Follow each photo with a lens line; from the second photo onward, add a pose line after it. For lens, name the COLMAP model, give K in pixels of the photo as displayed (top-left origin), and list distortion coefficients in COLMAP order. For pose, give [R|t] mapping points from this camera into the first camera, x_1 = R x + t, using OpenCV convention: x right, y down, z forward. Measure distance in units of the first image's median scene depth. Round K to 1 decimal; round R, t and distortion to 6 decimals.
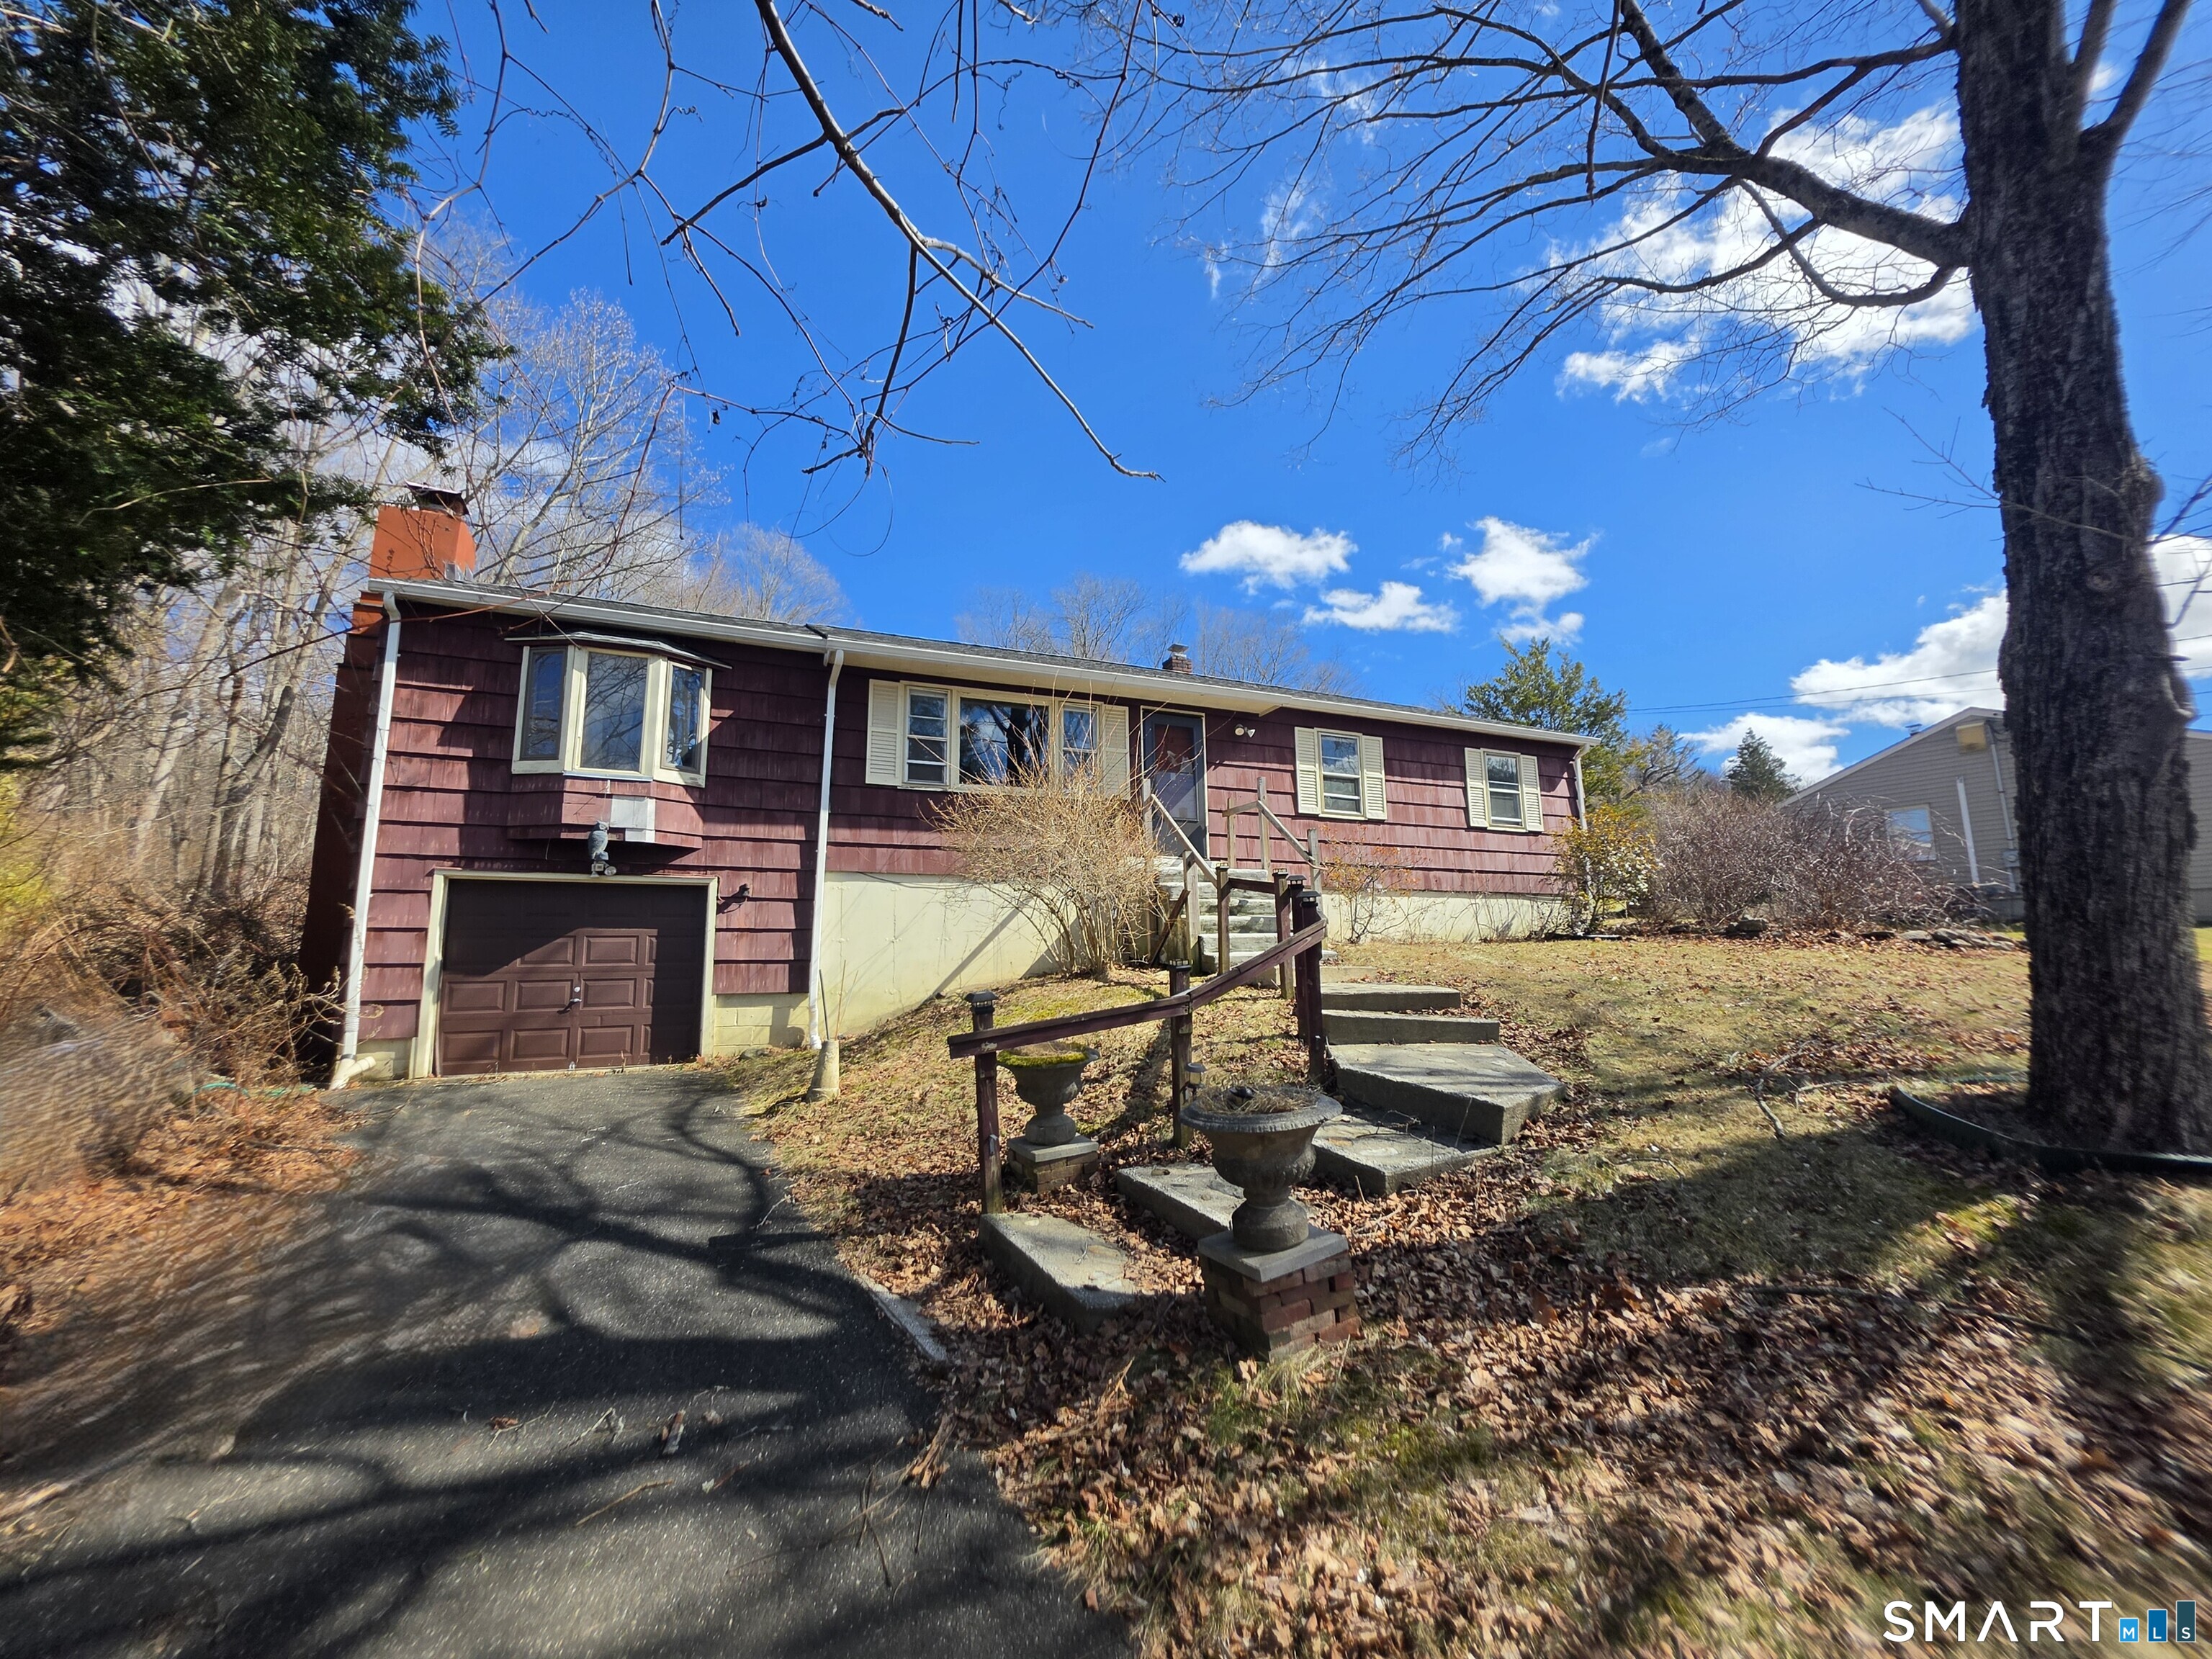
lens RADIAL K [[881.4, 0, 1118.8], [0, 881.4, 837.2], [0, 0, 1]] dist [-0.002856, -0.000096]
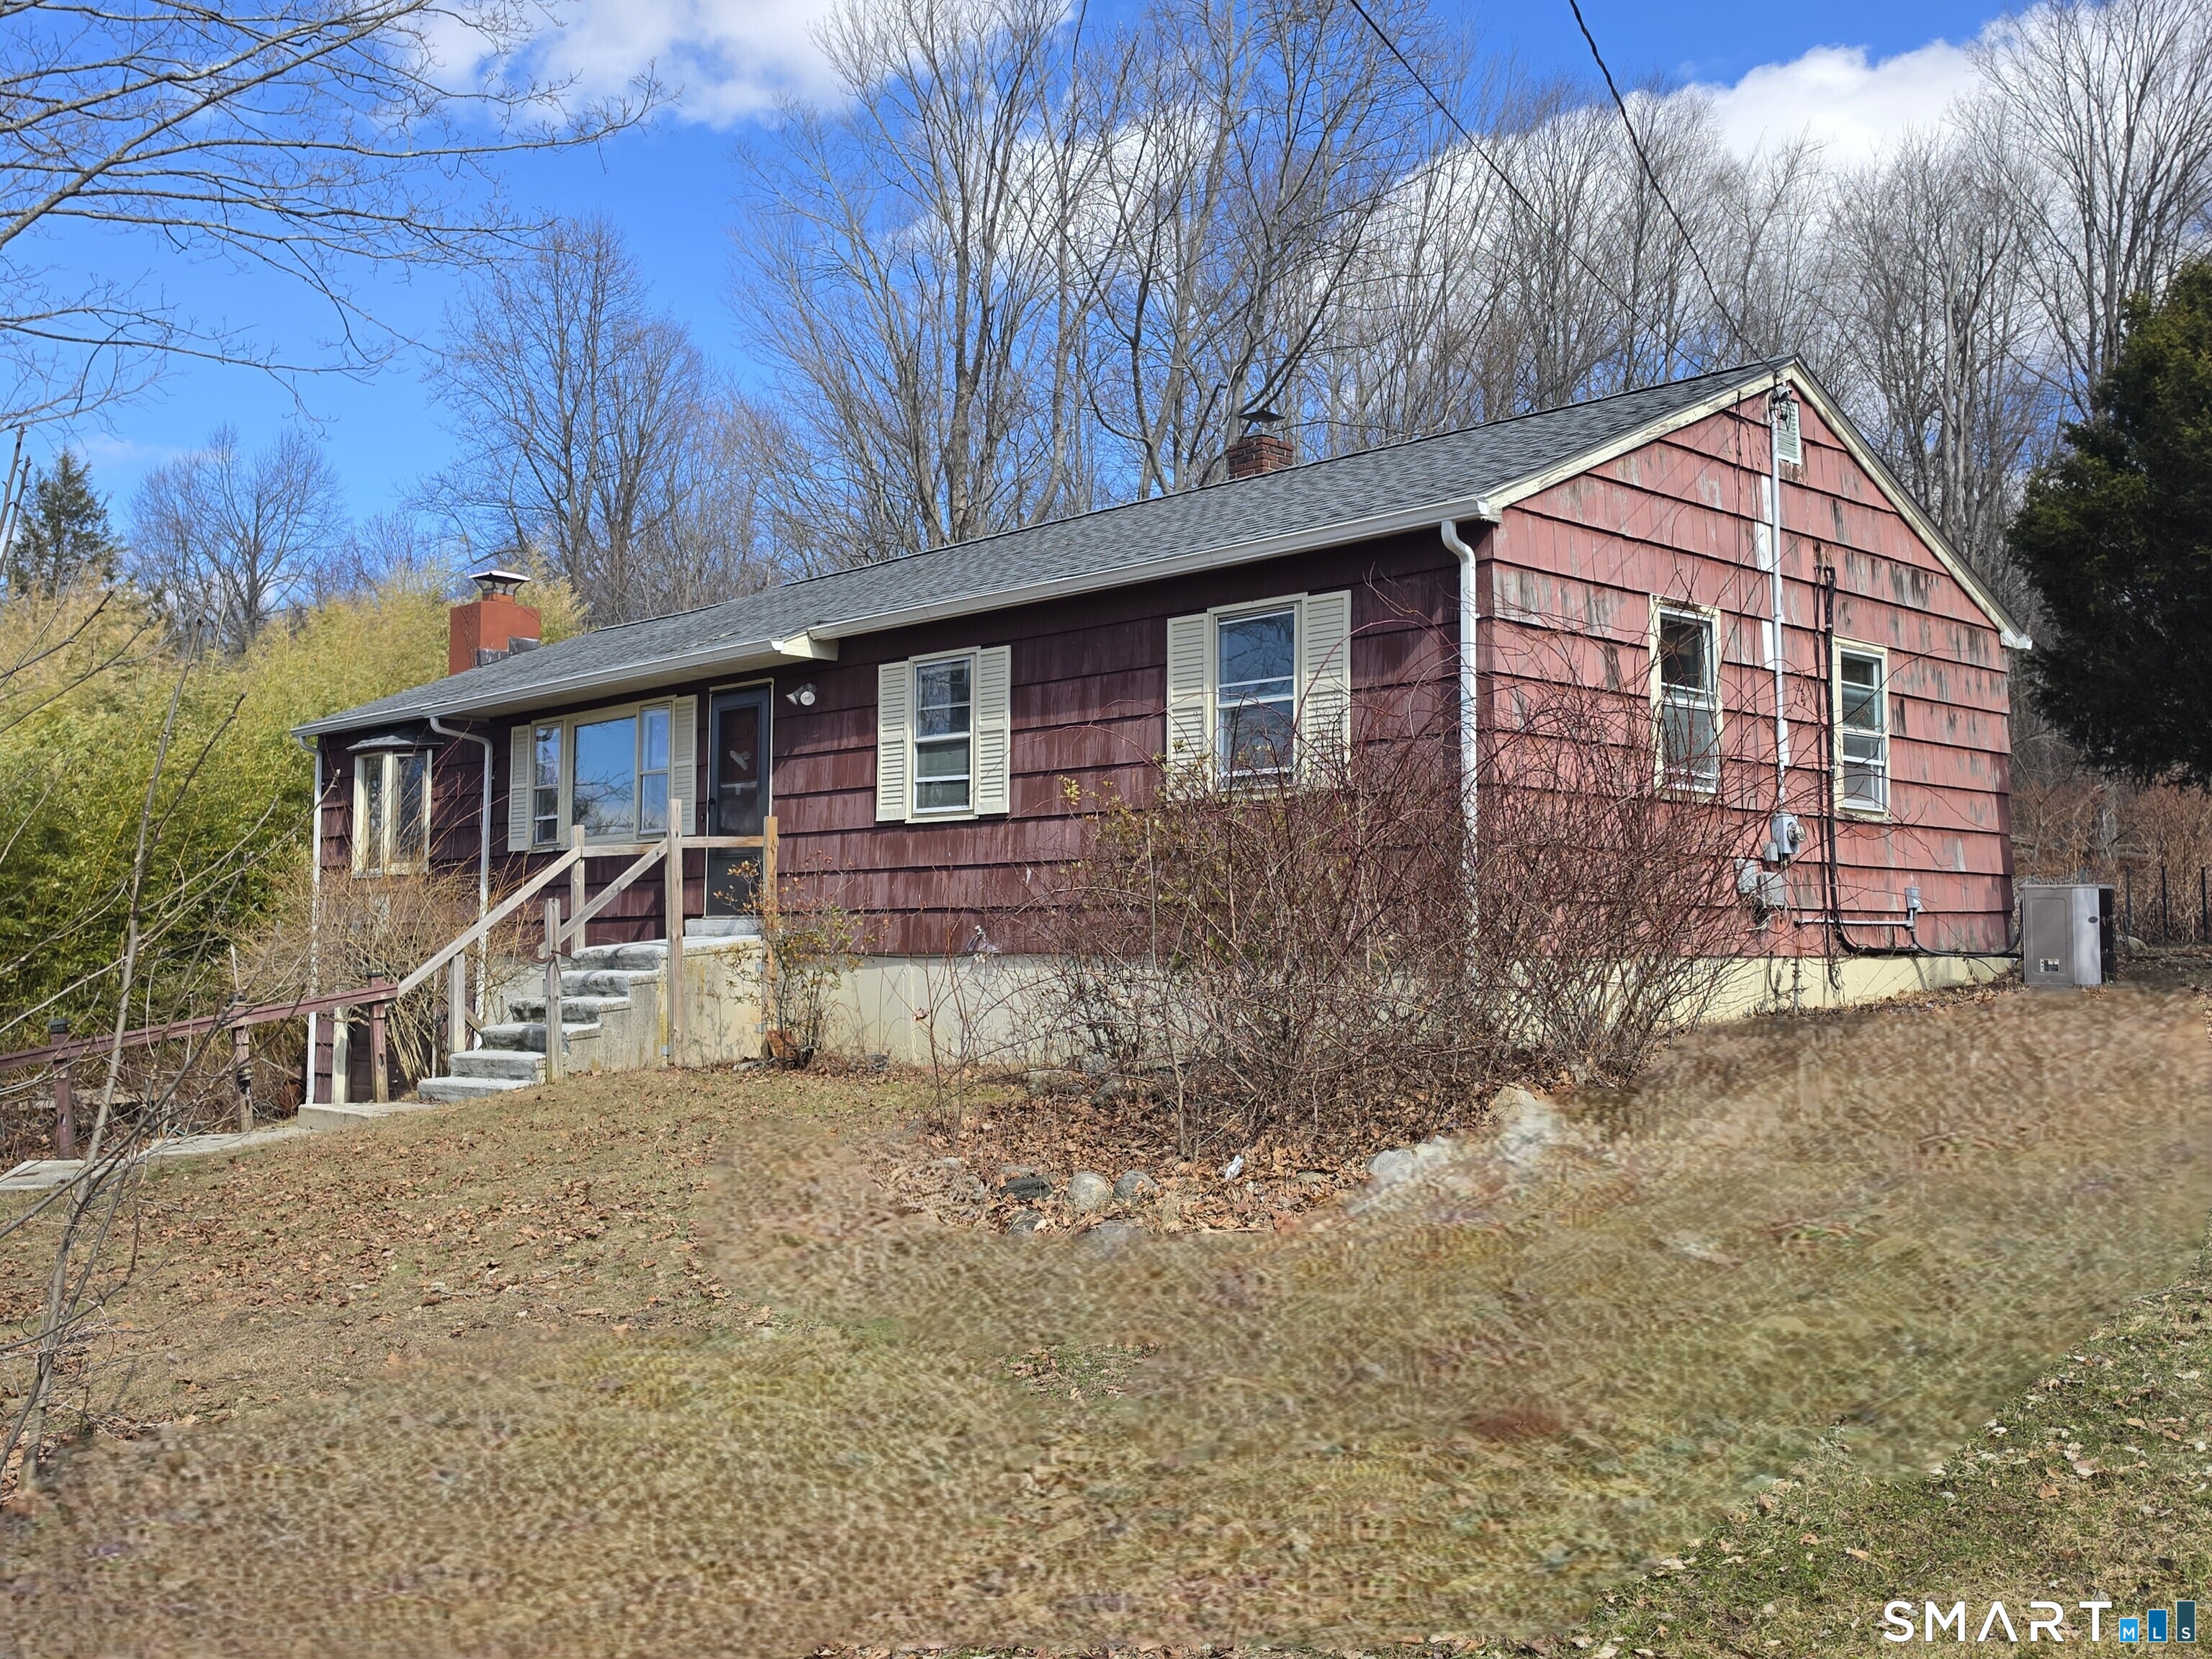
lens RADIAL K [[2155.9, 0, 1106.0], [0, 2155.9, 829.5], [0, 0, 1]] dist [-0.002967, -0.005966]
pose [[0.341357, -0.045636, -0.938825, 1.650651], [0.135290, 0.990806, 0.001028, -0.005050], [0.930146, -0.127365, 0.344392, 0.711773]]
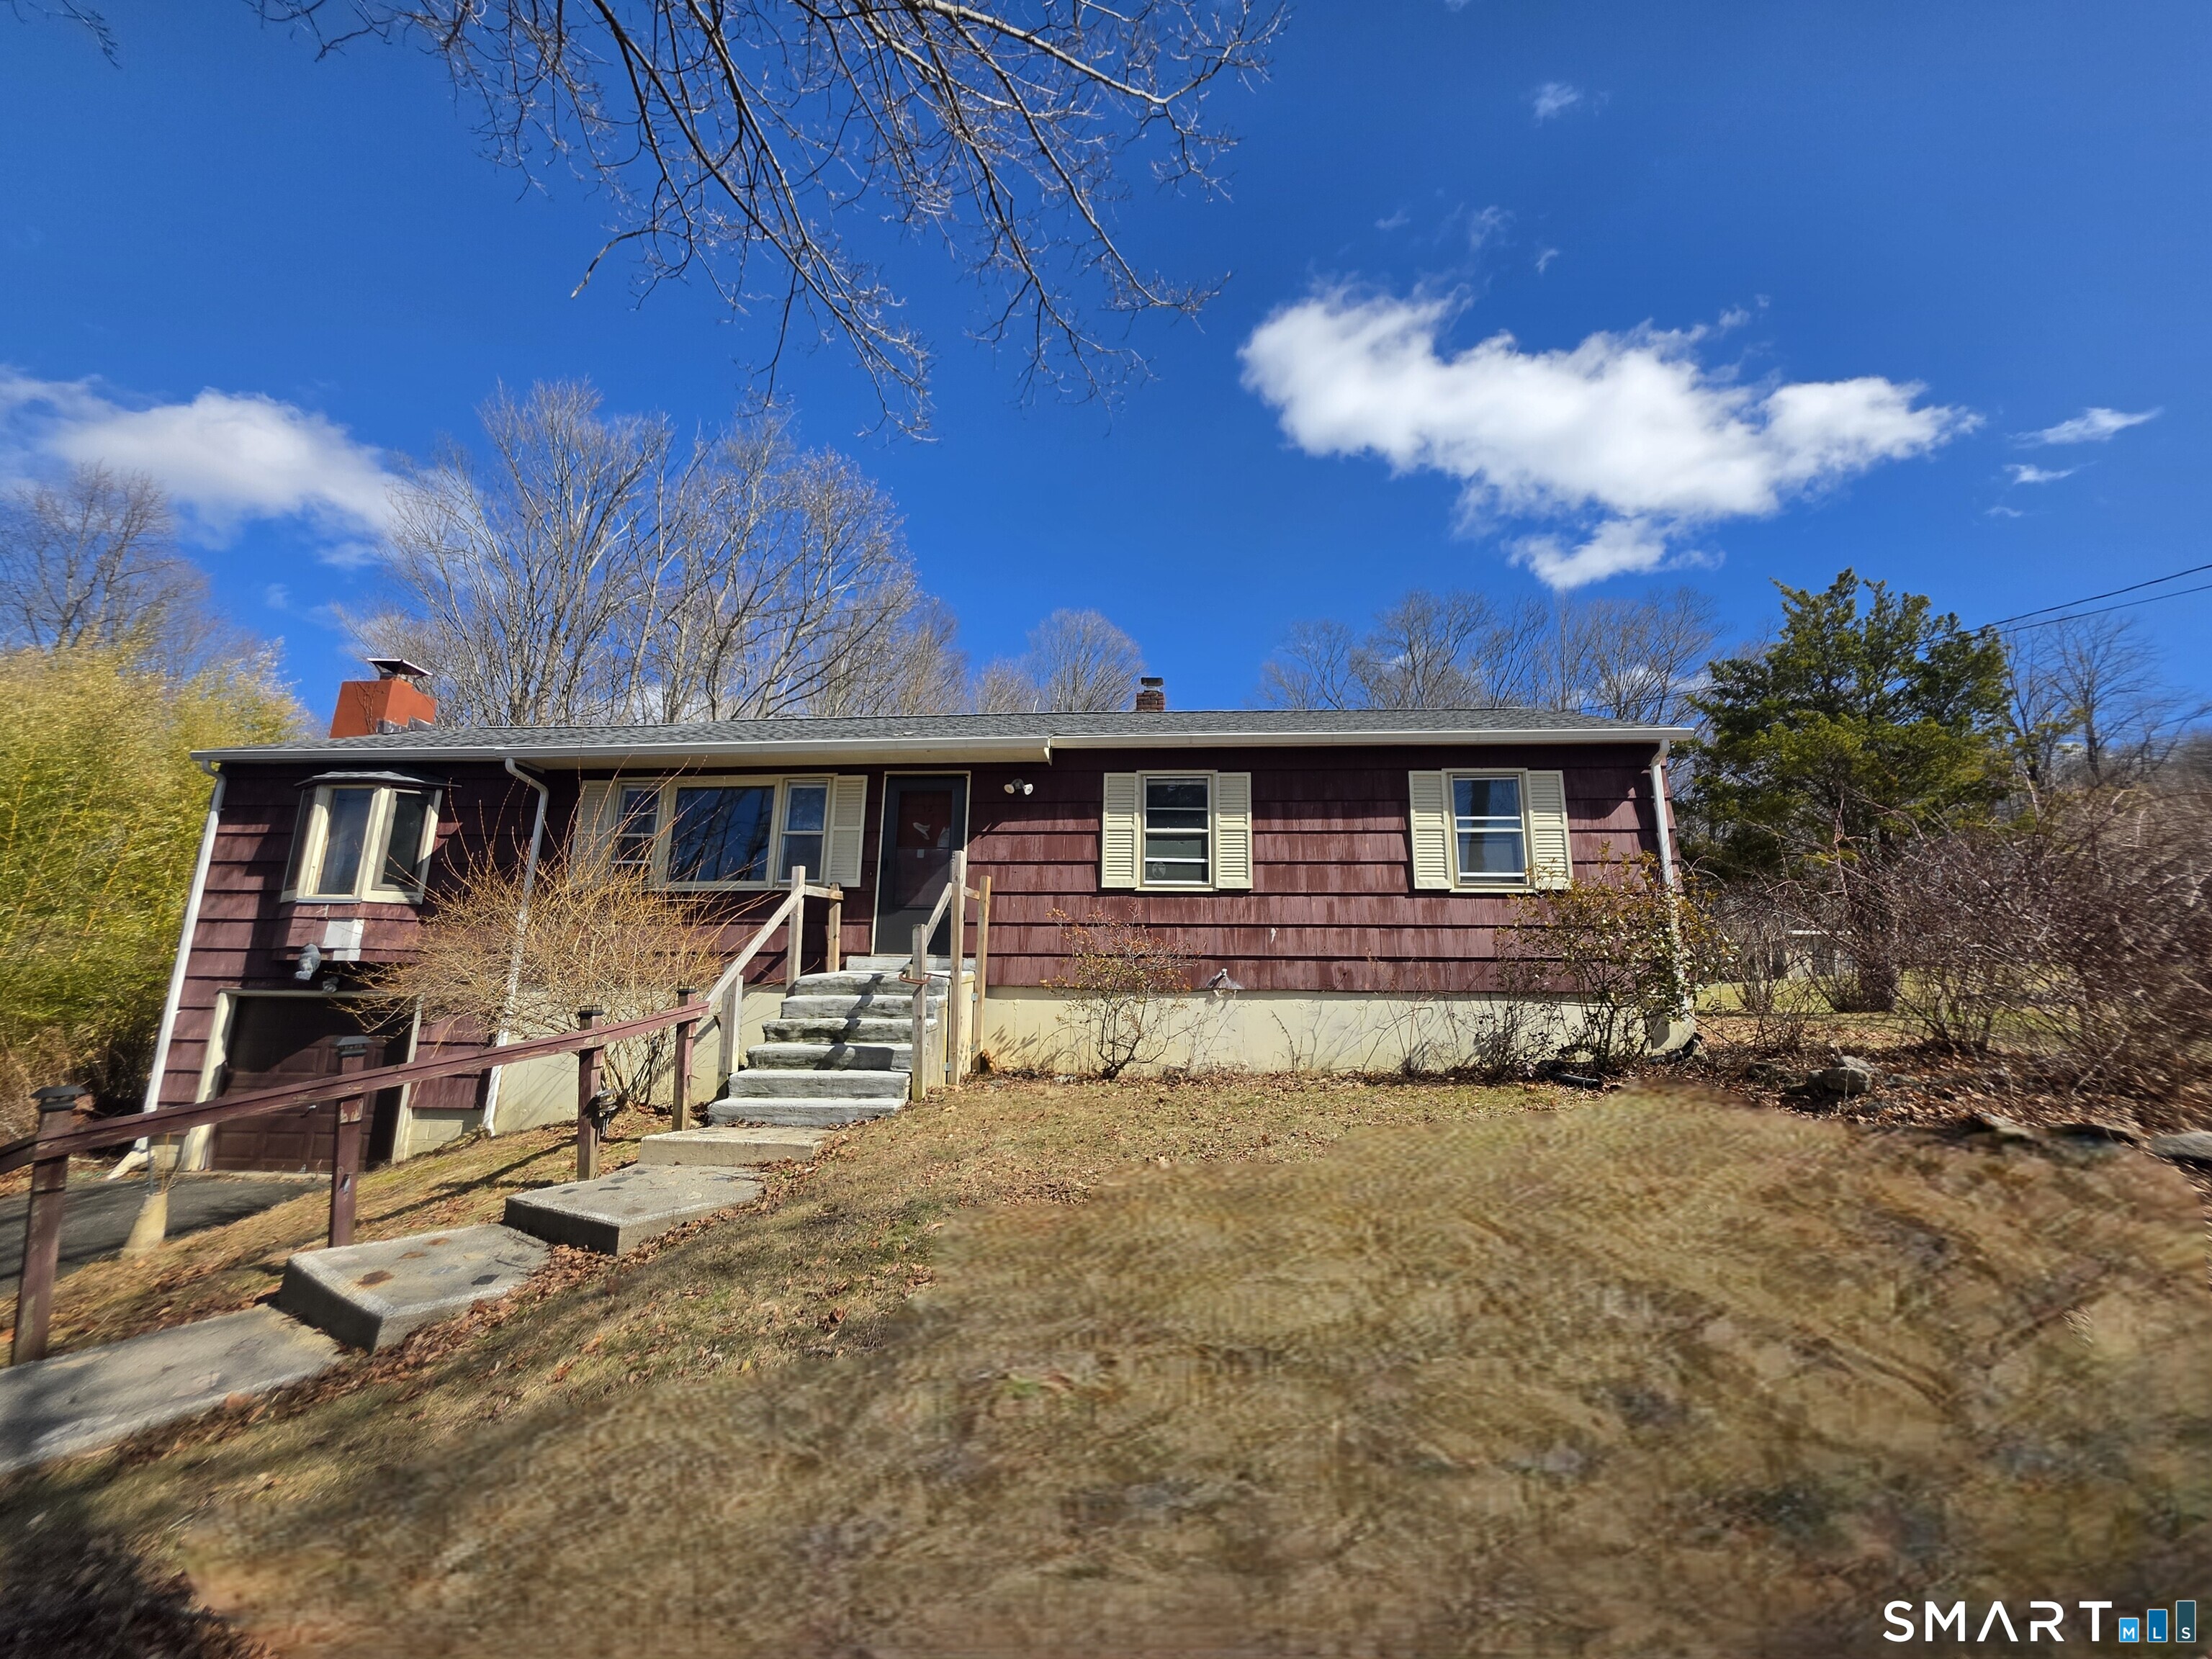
lens RADIAL K [[886.3, 0, 1114.0], [0, 886.3, 833.5], [0, 0, 1]] dist [-0.001725, 0.000110]
pose [[0.882253, -0.074655, -0.464819, 0.606371], [0.047722, 0.996443, -0.069461, -0.022456], [0.468351, 0.039101, 0.882677, 0.366156]]
